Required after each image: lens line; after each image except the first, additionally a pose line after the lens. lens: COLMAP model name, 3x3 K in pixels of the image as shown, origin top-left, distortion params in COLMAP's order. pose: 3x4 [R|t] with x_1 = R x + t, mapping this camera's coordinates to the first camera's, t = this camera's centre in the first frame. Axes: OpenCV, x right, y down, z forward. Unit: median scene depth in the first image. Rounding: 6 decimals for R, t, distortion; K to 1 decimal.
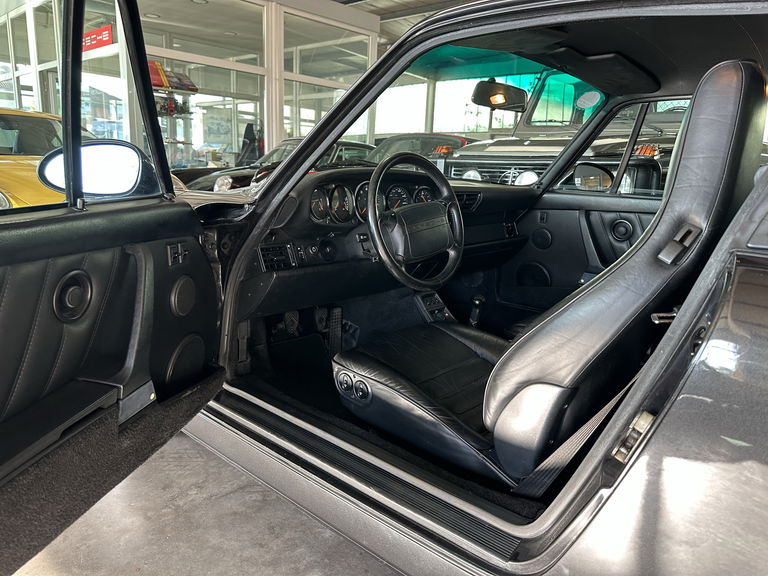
lens RADIAL K [[533.8, 0, 373.7], [0, 533.8, 286.5], [0, 0, 1]] dist [0.058455, -0.099746]
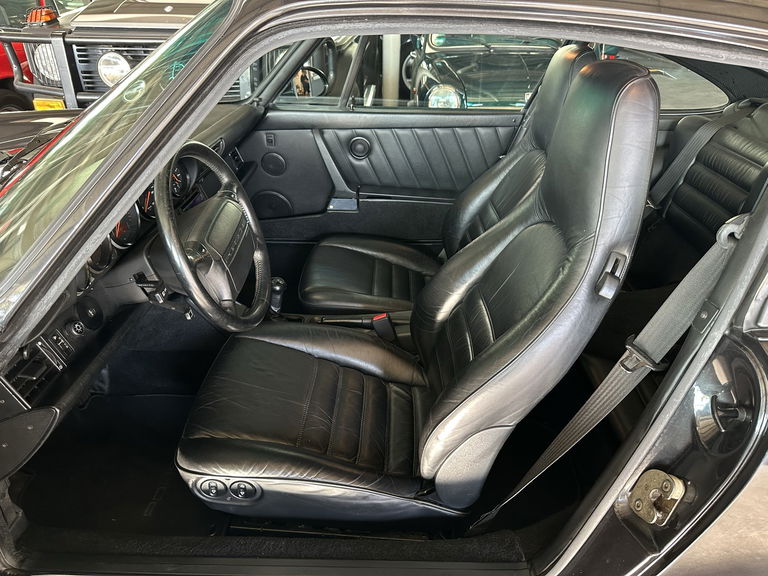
lens RADIAL K [[533.8, 0, 373.7], [0, 533.8, 286.5], [0, 0, 1]] dist [0.058455, -0.099746]
pose [[0.739365, -0.349149, 0.575704, -0.138688], [0.154198, 0.920123, 0.359996, -0.197762], [-0.655411, -0.177396, 0.734144, 0.223674]]
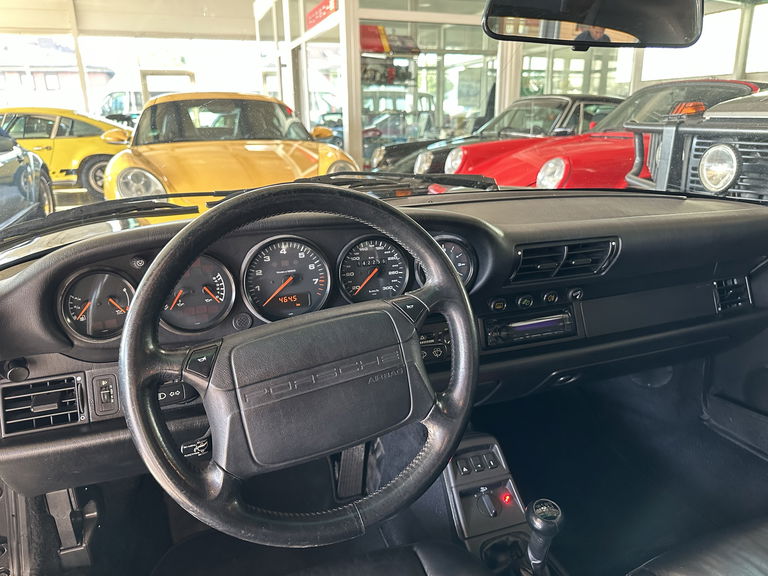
lens RADIAL K [[532.6, 0, 384.0], [0, 532.6, 288.0], [0, 0, 1]] dist [0.003426, 0.002247]
pose [[0.889147, 0.091474, -0.448385, 0.199705], [-0.056817, 0.994304, 0.090177, -0.142514], [0.454080, -0.054705, 0.889280, 0.466289]]
